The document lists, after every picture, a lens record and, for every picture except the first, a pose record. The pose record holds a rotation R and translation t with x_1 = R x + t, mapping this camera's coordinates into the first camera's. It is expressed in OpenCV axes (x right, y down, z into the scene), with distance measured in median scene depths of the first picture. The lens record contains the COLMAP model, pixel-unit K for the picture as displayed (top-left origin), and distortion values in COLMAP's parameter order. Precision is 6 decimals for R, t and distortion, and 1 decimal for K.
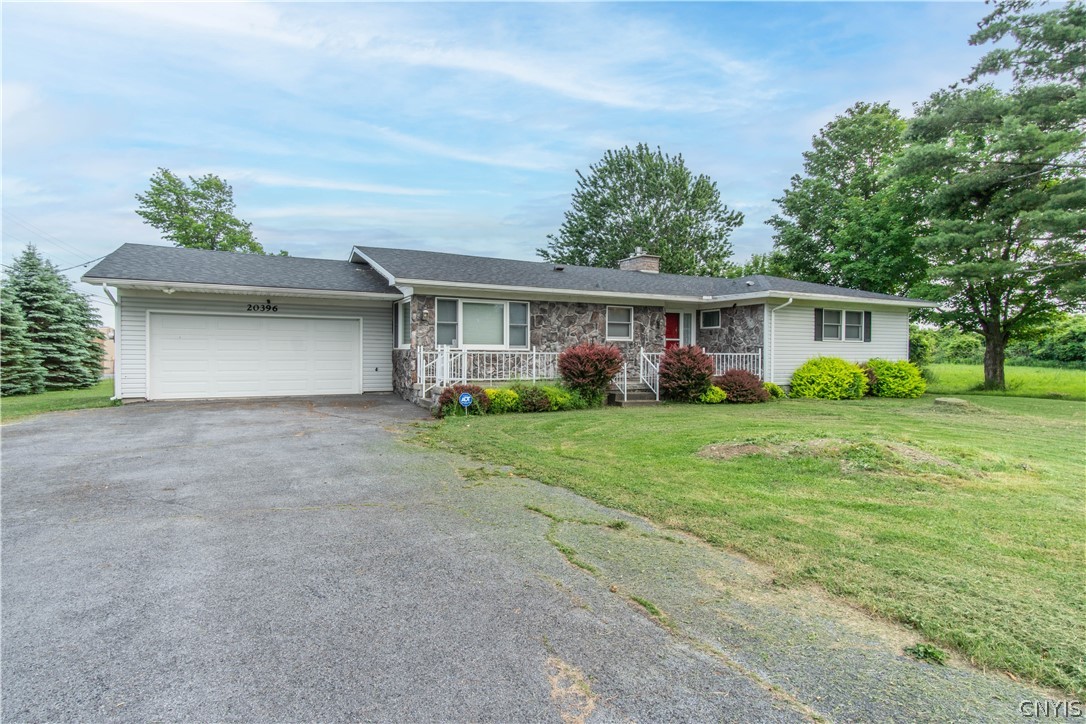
lens RADIAL K [[579.2, 0, 543.0], [0, 579.2, 362.0], [0, 0, 1]] dist [0.009089, 0.001270]
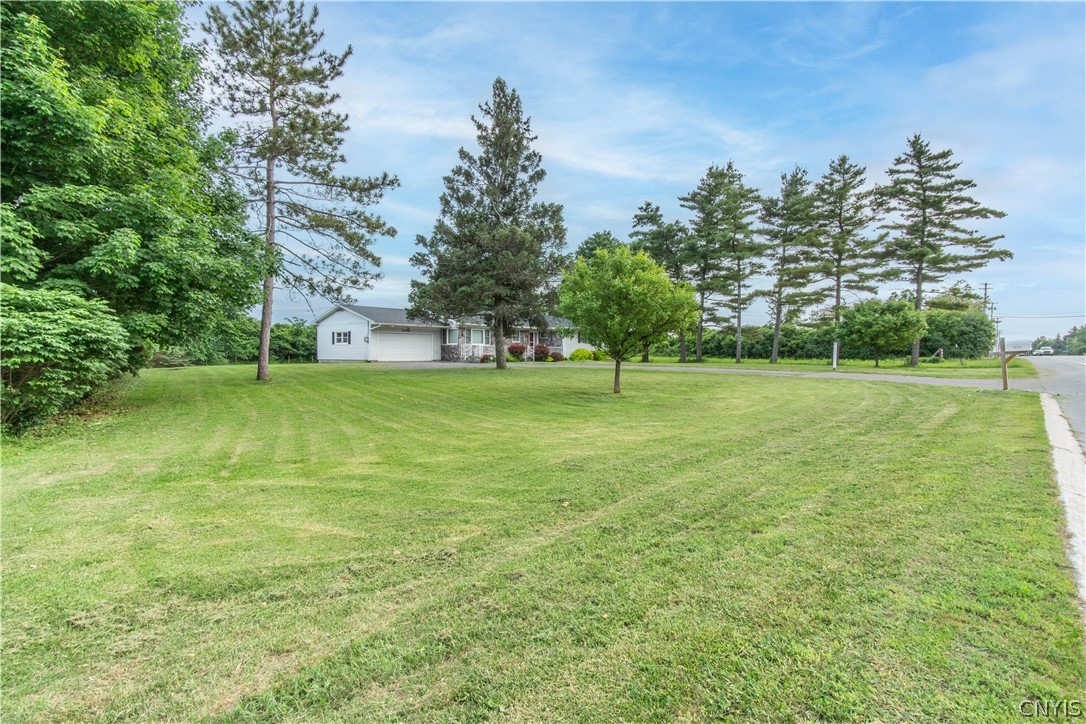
lens RADIAL K [[579.2, 0, 543.0], [0, 579.2, 362.0], [0, 0, 1]] dist [0.009089, 0.001270]
pose [[0.946142, -0.005190, 0.323711, -0.758689], [-0.000181, 0.999863, 0.016559, 0.016465], [-0.323752, -0.015726, 0.946011, -1.992975]]
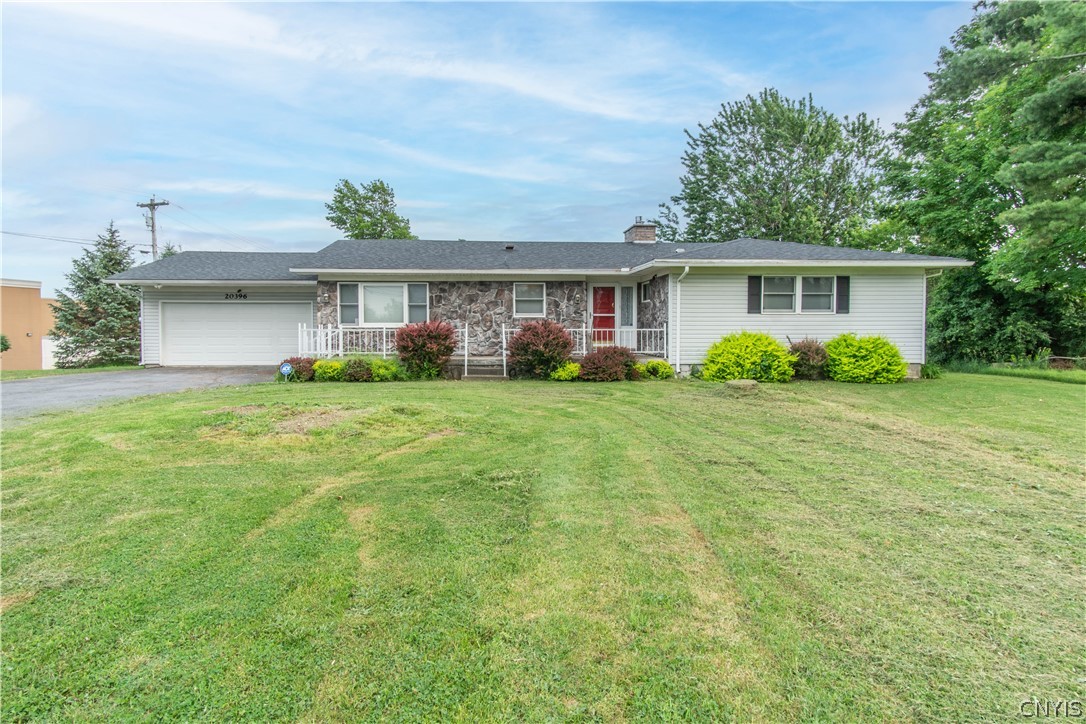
lens RADIAL K [[603.0, 0, 543.0], [0, 603.0, 362.0], [0, 0, 1]] dist [0.001837, -0.000423]
pose [[0.907383, 0.015793, -0.420008, 0.596558], [-0.000586, 0.999340, 0.036309, 0.003034], [0.420304, -0.032700, 0.906794, 0.059435]]
